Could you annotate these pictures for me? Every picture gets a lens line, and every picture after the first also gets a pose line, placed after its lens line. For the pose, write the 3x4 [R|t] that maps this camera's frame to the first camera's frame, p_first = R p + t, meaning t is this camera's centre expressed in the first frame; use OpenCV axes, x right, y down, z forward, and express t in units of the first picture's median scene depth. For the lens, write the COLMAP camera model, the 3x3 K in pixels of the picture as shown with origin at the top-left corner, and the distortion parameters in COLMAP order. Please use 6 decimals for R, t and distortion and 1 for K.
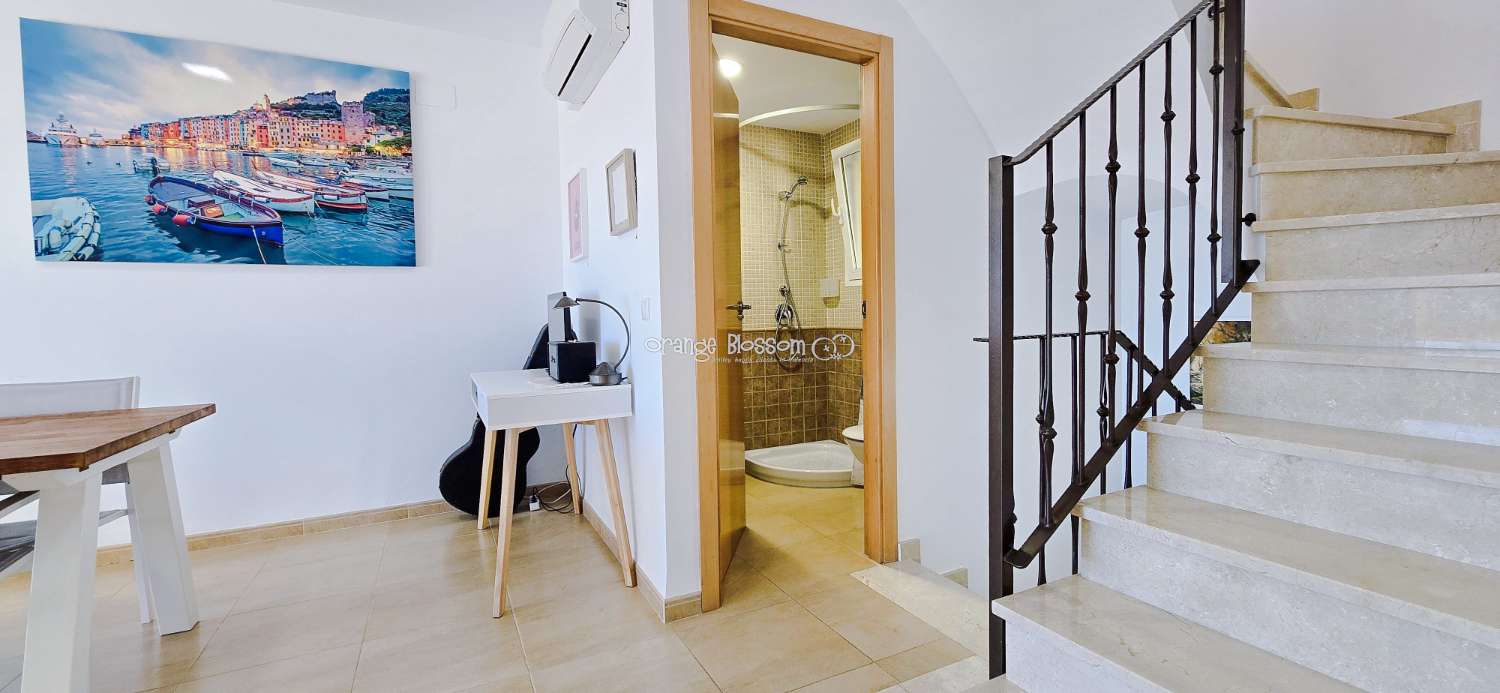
lens RADIAL K [[611.7, 0, 754.1], [0, 611.7, 334.1], [0, 0, 1]] dist [-0.005121, -0.000186]
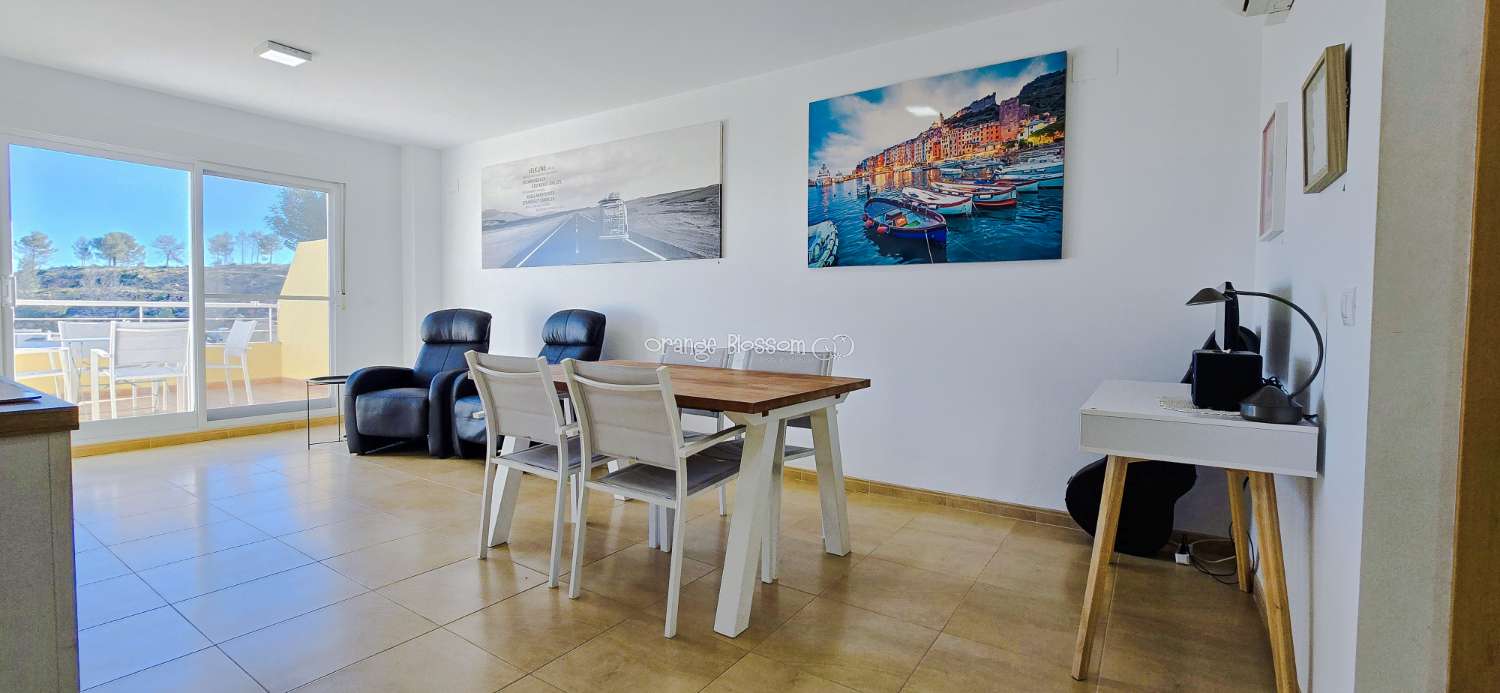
lens RADIAL K [[613.1, 0, 755.4], [0, 613.1, 334.0], [0, 0, 1]] dist [-0.004963, -0.000345]
pose [[0.482874, 0.054786, -0.873975, 0.050520], [-0.050568, 0.998120, 0.034629, -0.005116], [0.874229, 0.027474, 0.484736, 0.155815]]
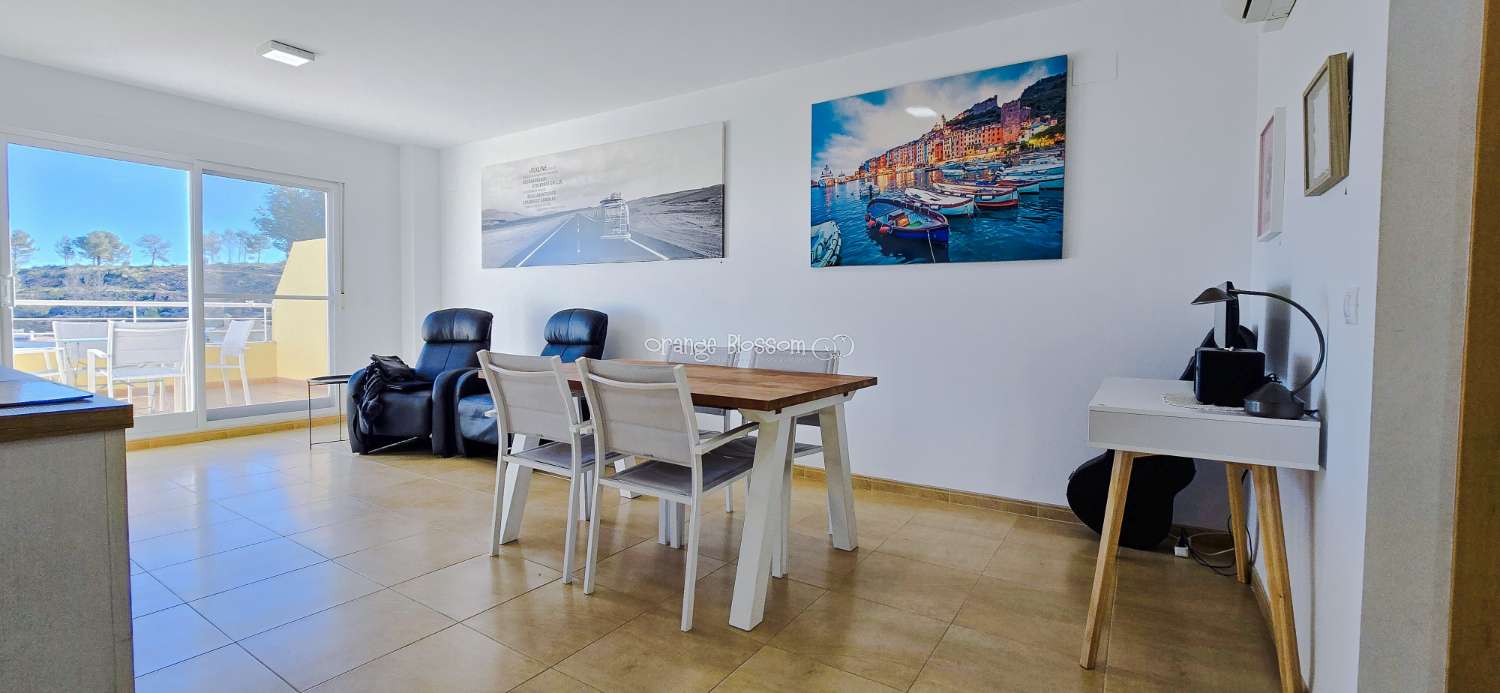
lens RADIAL K [[611.7, 0, 754.1], [0, 611.7, 334.1], [0, 0, 1]] dist [-0.005121, -0.000186]
pose [[0.494072, 0.055682, -0.867636, 0.047236], [-0.049348, 0.998134, 0.035956, -0.004192], [0.868020, 0.025051, 0.495898, 0.126491]]
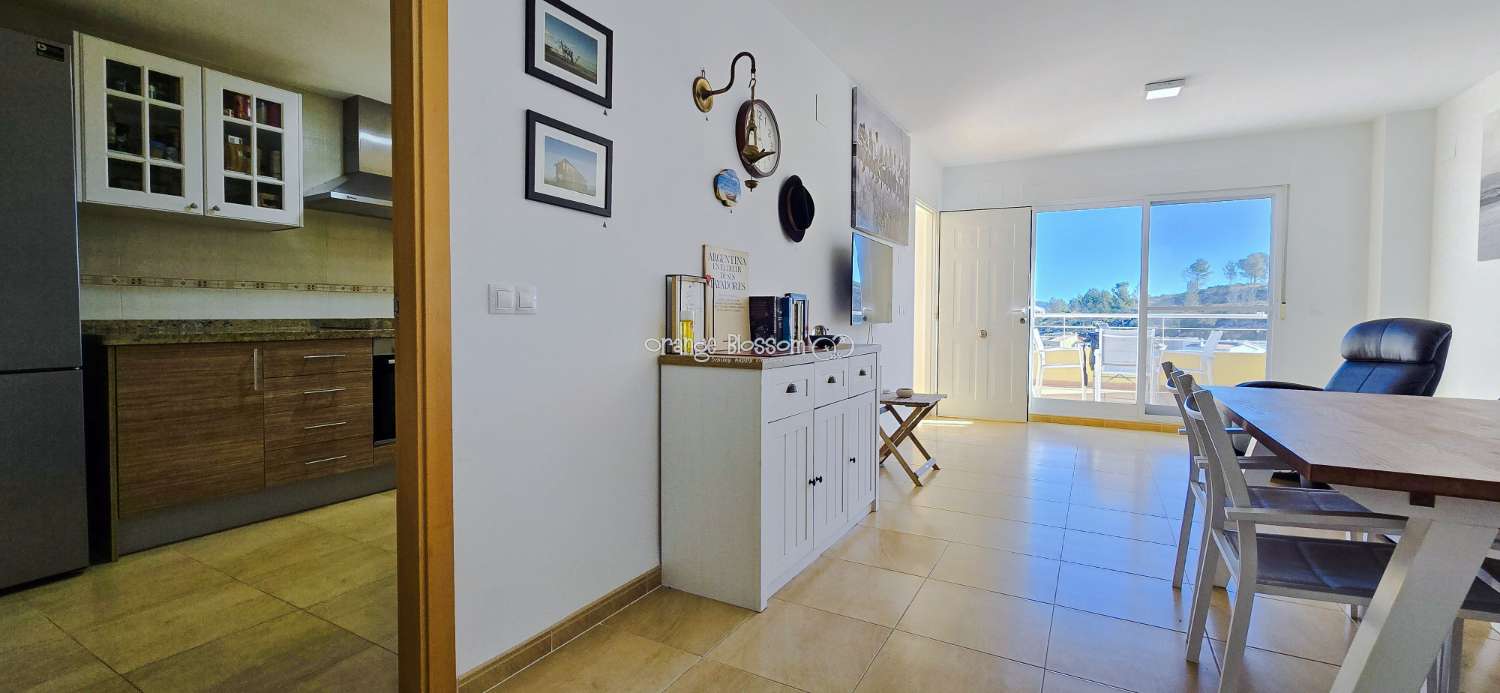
lens RADIAL K [[613.1, 0, 755.4], [0, 613.1, 334.0], [0, 0, 1]] dist [-0.004963, -0.000345]
pose [[-0.838396, 0.031604, -0.544144, 0.010051], [-0.007102, 0.997599, 0.068883, -0.020228], [0.545015, 0.061616, -0.836159, 0.614028]]
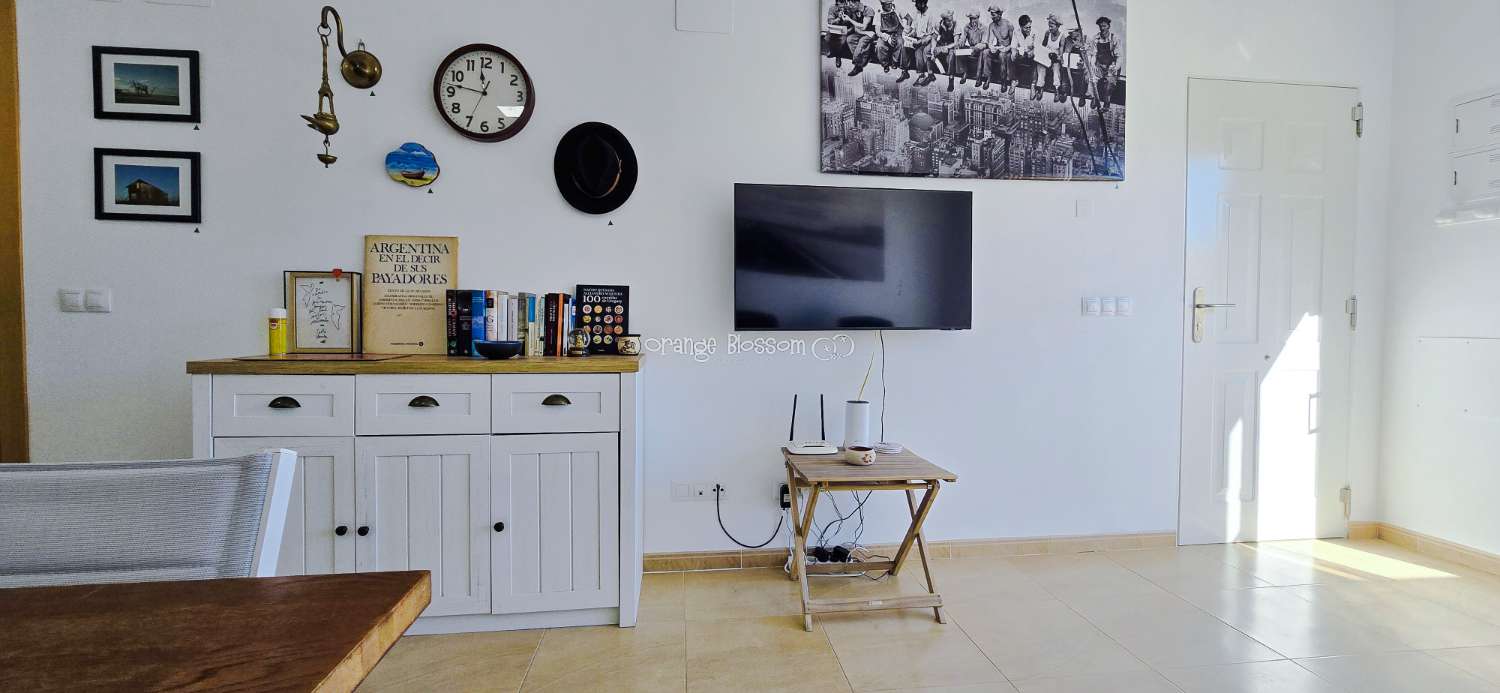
lens RADIAL K [[611.7, 0, 754.1], [0, 611.7, 334.1], [0, 0, 1]] dist [-0.005121, -0.000186]
pose [[-0.936555, 0.005782, 0.350474, -1.181470], [0.025782, 0.998292, 0.052427, 0.012808], [-0.349572, 0.058137, -0.935104, 0.395749]]
